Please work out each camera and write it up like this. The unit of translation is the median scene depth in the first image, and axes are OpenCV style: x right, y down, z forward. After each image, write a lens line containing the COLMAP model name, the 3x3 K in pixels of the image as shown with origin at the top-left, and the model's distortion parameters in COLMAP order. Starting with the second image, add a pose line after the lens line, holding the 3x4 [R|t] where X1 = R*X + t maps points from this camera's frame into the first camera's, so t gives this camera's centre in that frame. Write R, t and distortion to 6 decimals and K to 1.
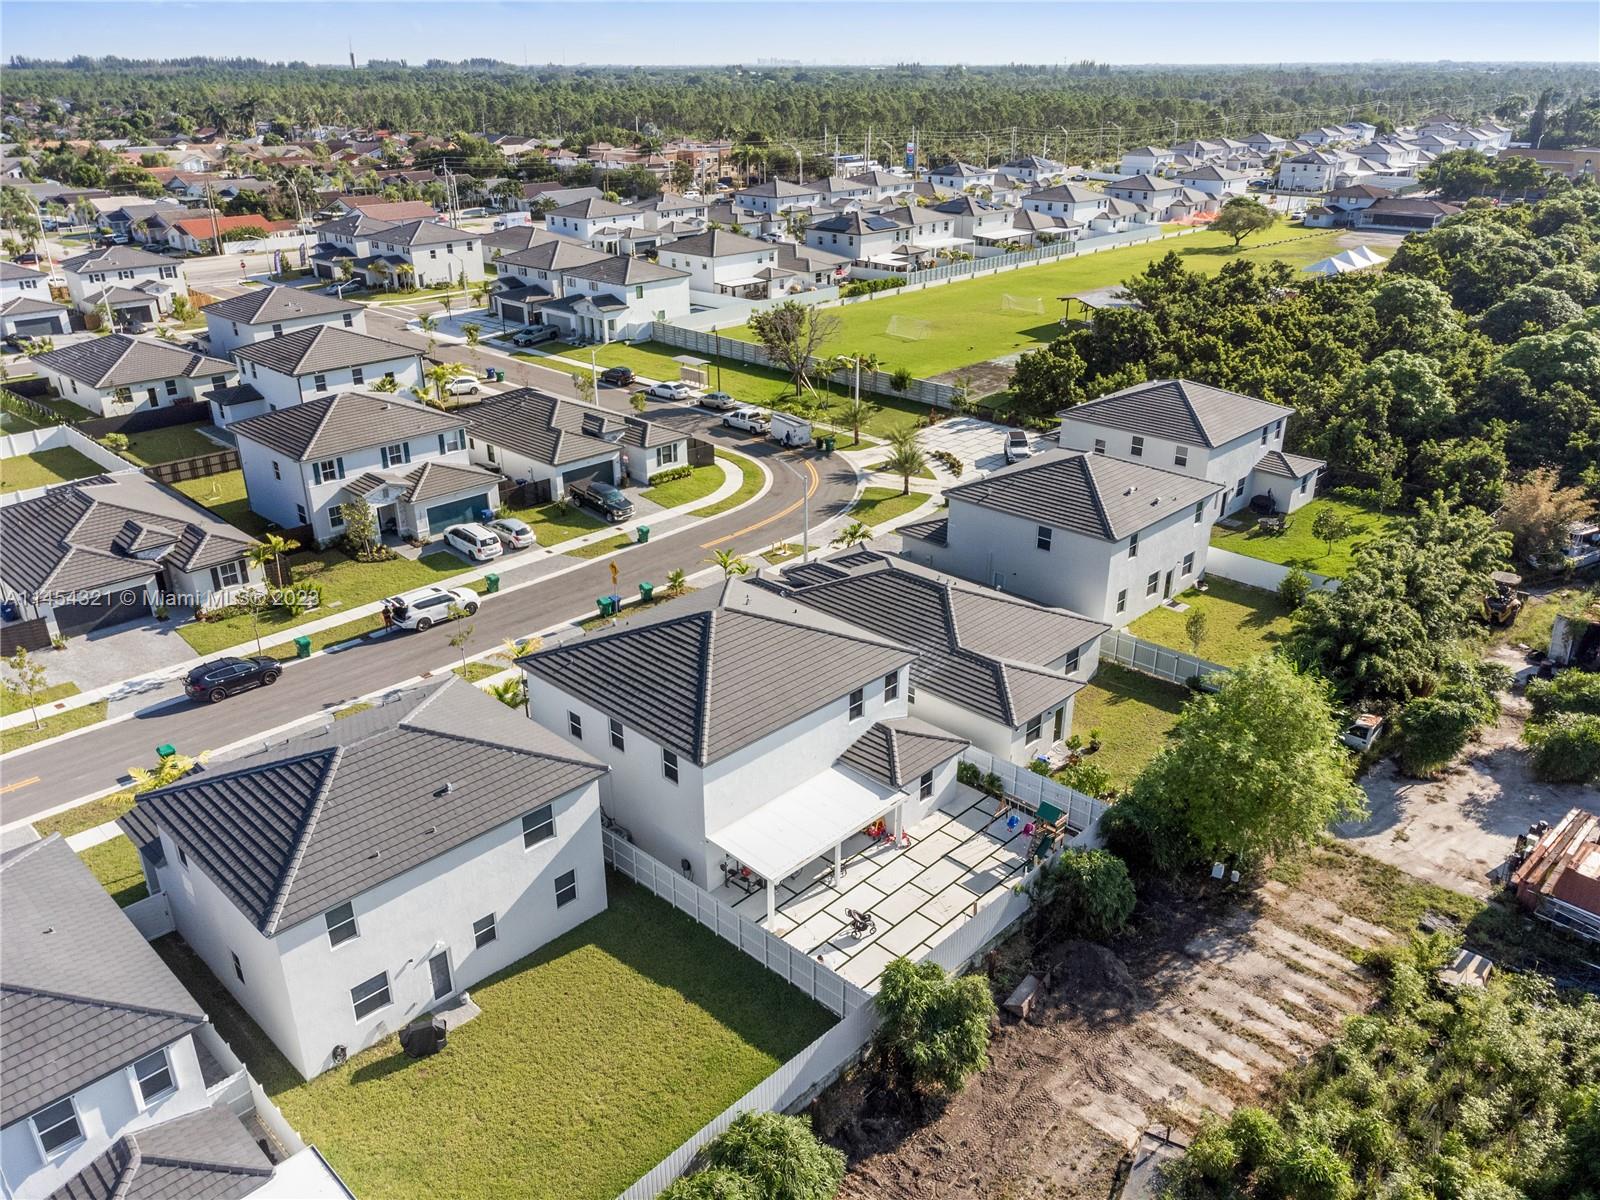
lens RADIAL K [[1216.2, 0, 802.1], [0, 1216.2, 622.0], [0, 0, 1]] dist [0.004713, 0.022285]
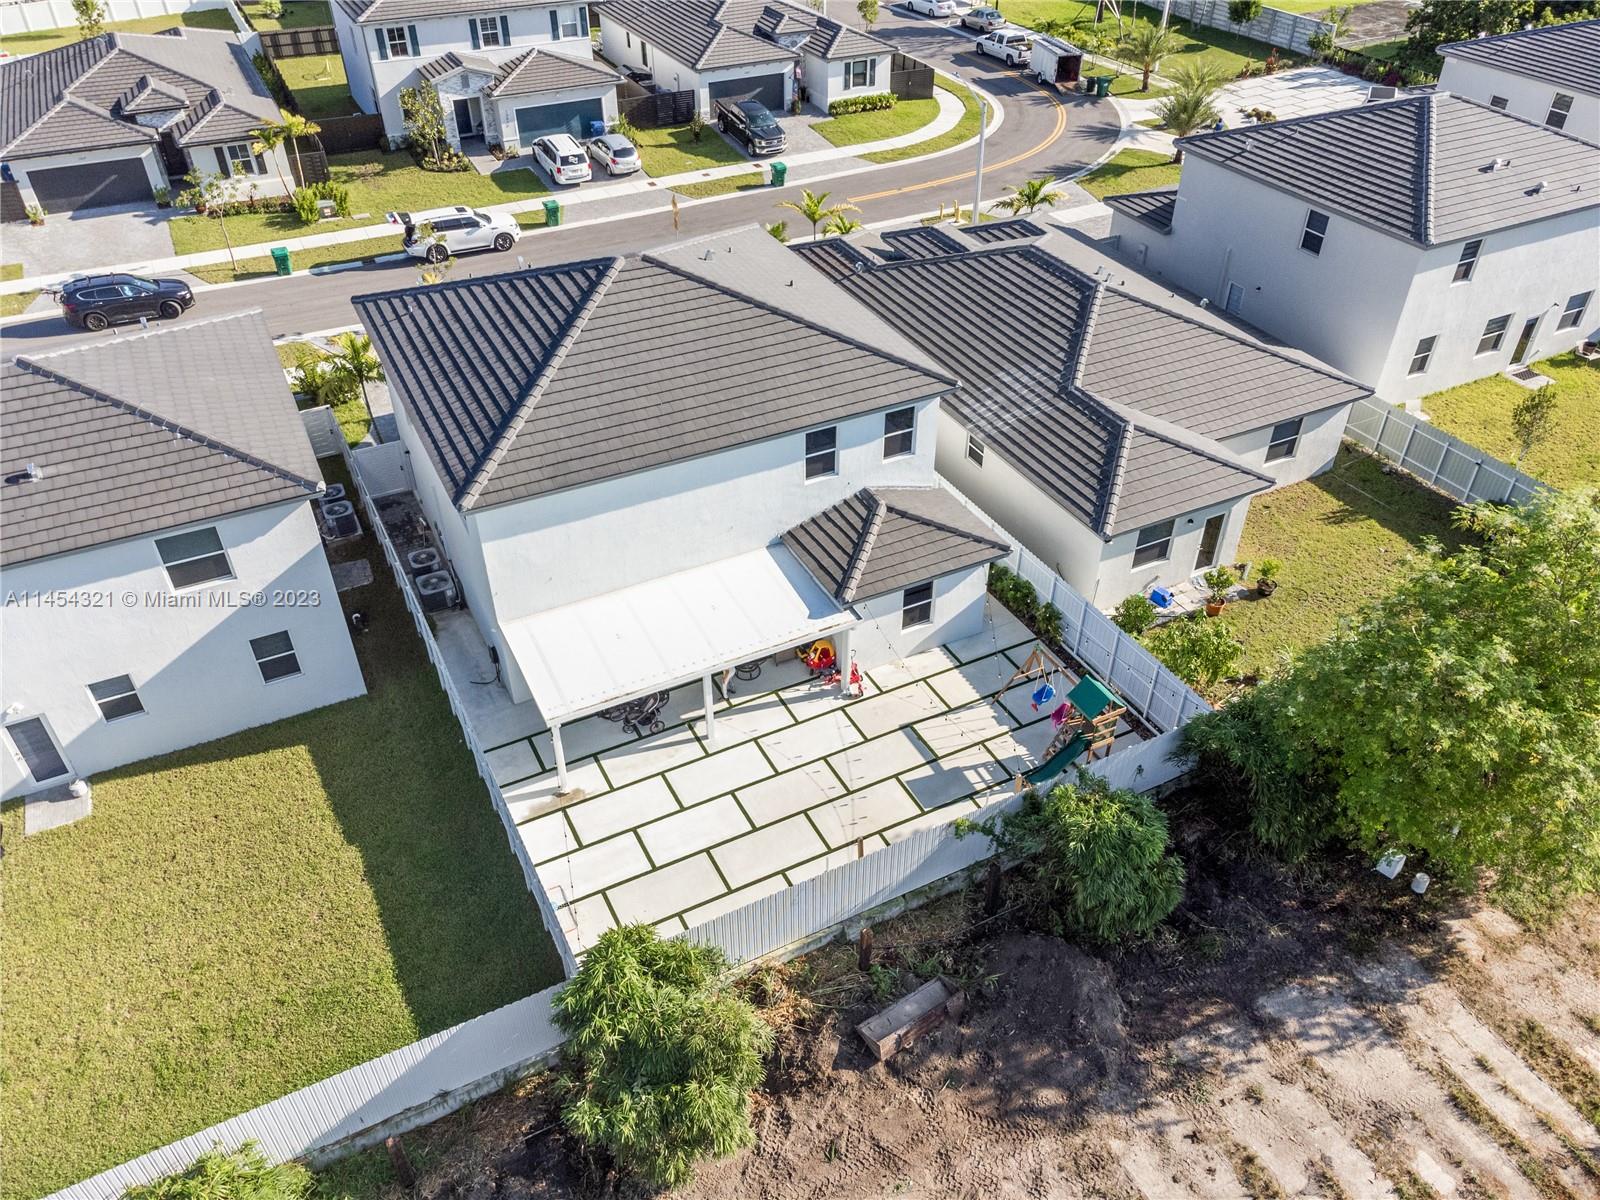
lens RADIAL K [[1216.2, 0, 793.4], [0, 1216.2, 618.6], [0, 0, 1]] dist [0.004713, 0.022285]
pose [[0.944186, 0.202976, -0.259450, 0.147230], [-0.137171, 0.958338, 0.250545, -0.000611], [0.299496, -0.200972, 0.932691, 0.306328]]
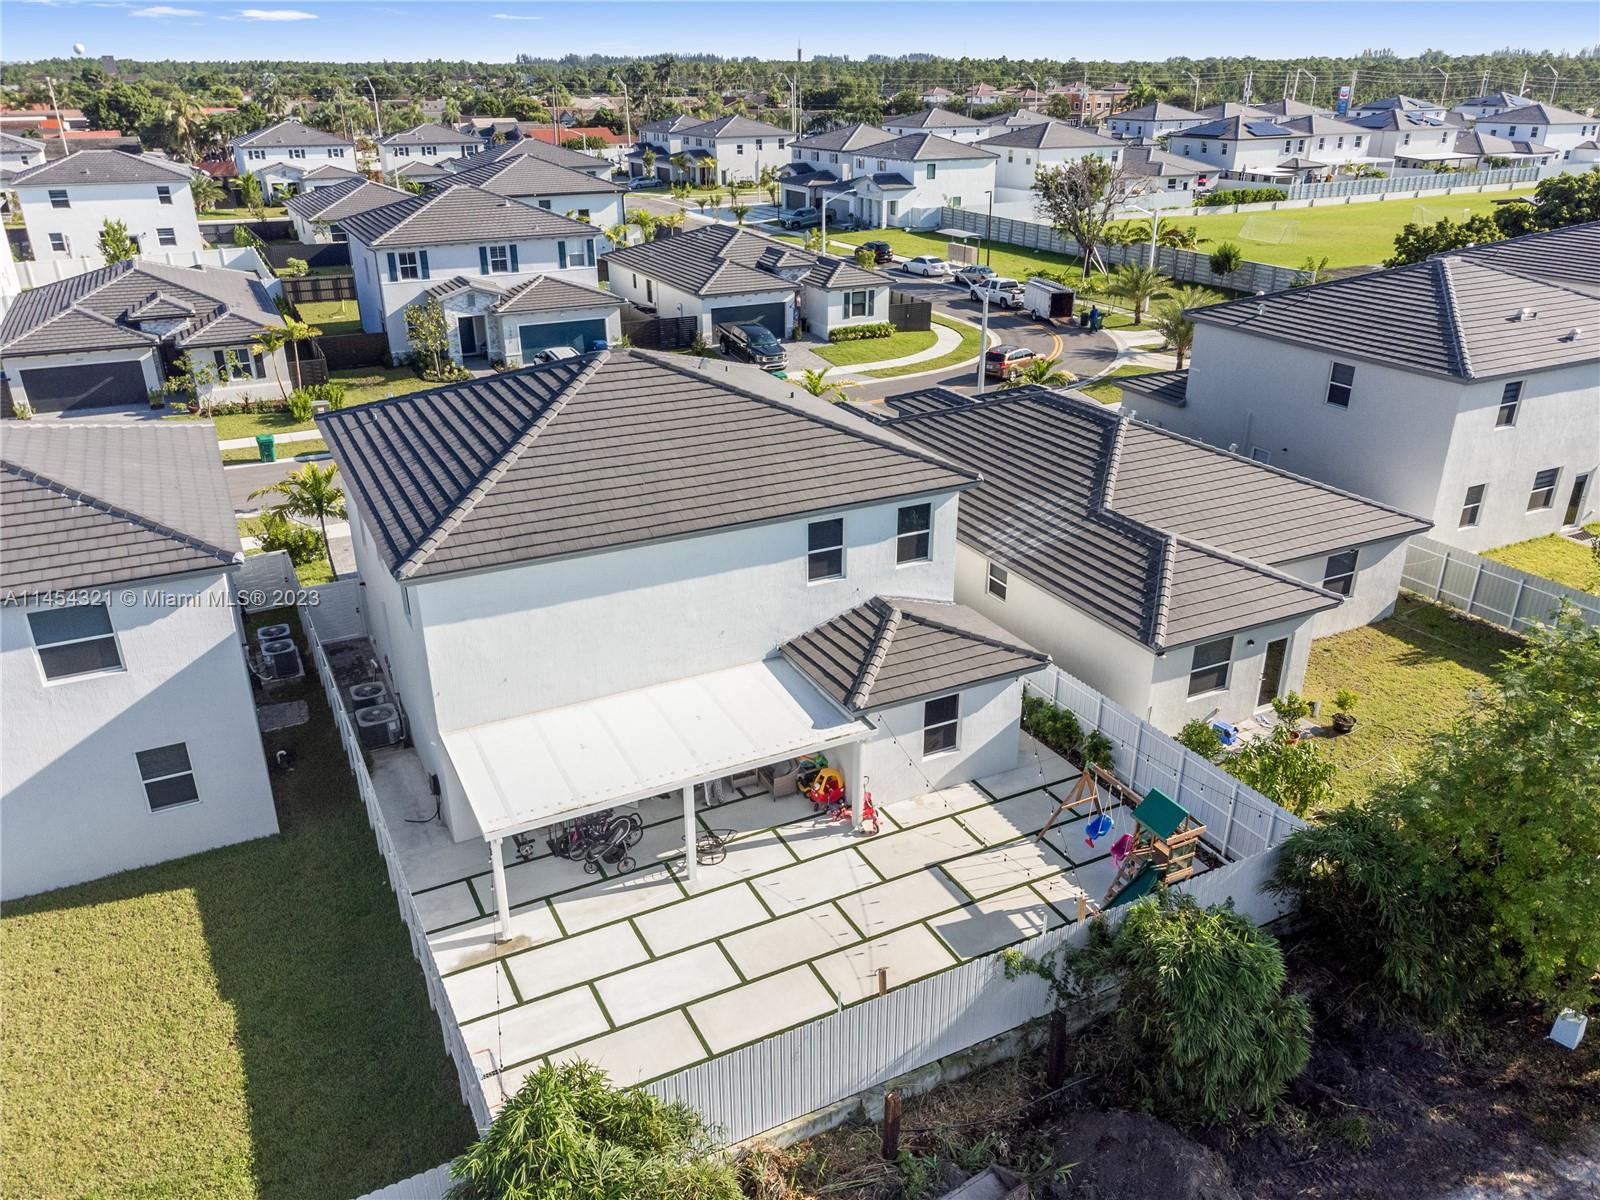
lens RADIAL K [[1216.2, 0, 794.9], [0, 1216.2, 606.9], [0, 0, 1]] dist [0.004713, 0.022285]
pose [[0.944336, 0.132291, -0.301211, 0.139464], [-0.136585, 0.990605, 0.006856, 0.066060], [0.299288, 0.034666, 0.953533, 0.361722]]
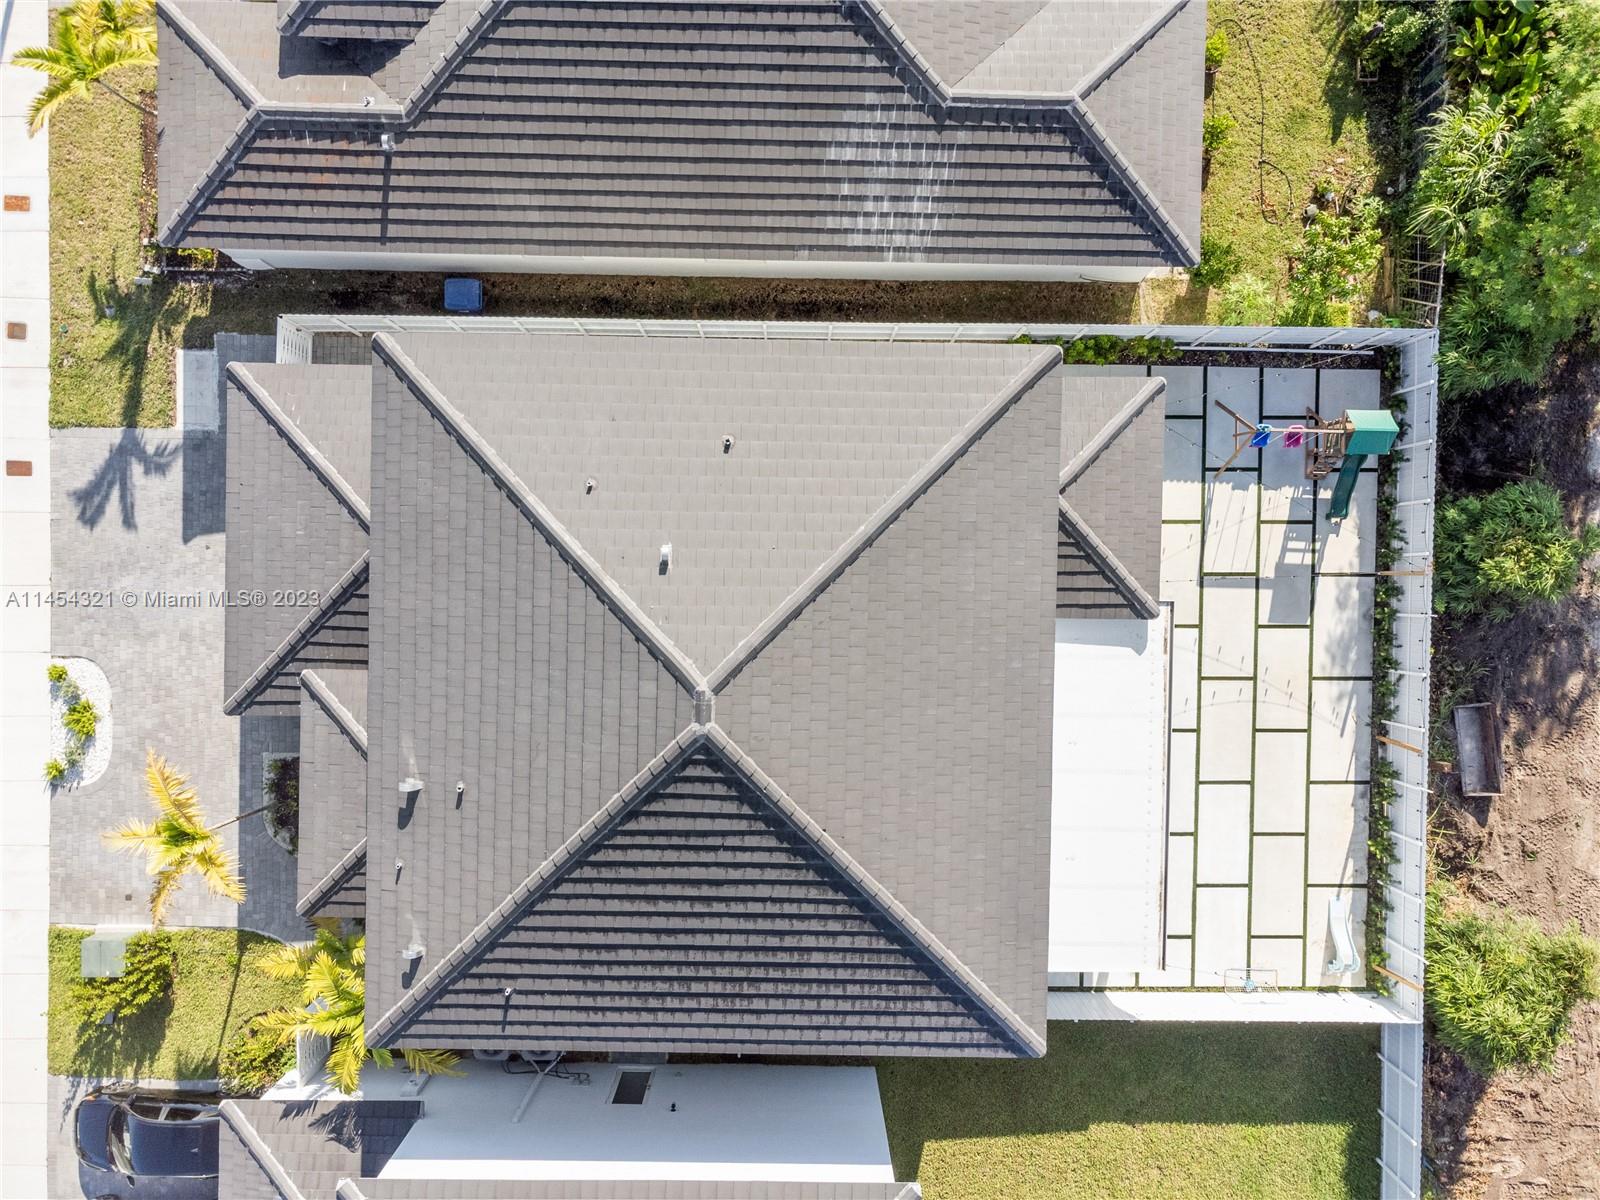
lens RADIAL K [[1216.2, 0, 792.7], [0, 1216.2, 598.7], [0, 0, 1]] dist [0.004713, 0.022285]
pose [[0.729847, -0.683606, -0.002456, -0.018936], [0.274264, 0.289522, 0.917037, -0.265259], [-0.626181, -0.669970, 0.398795, 0.624573]]
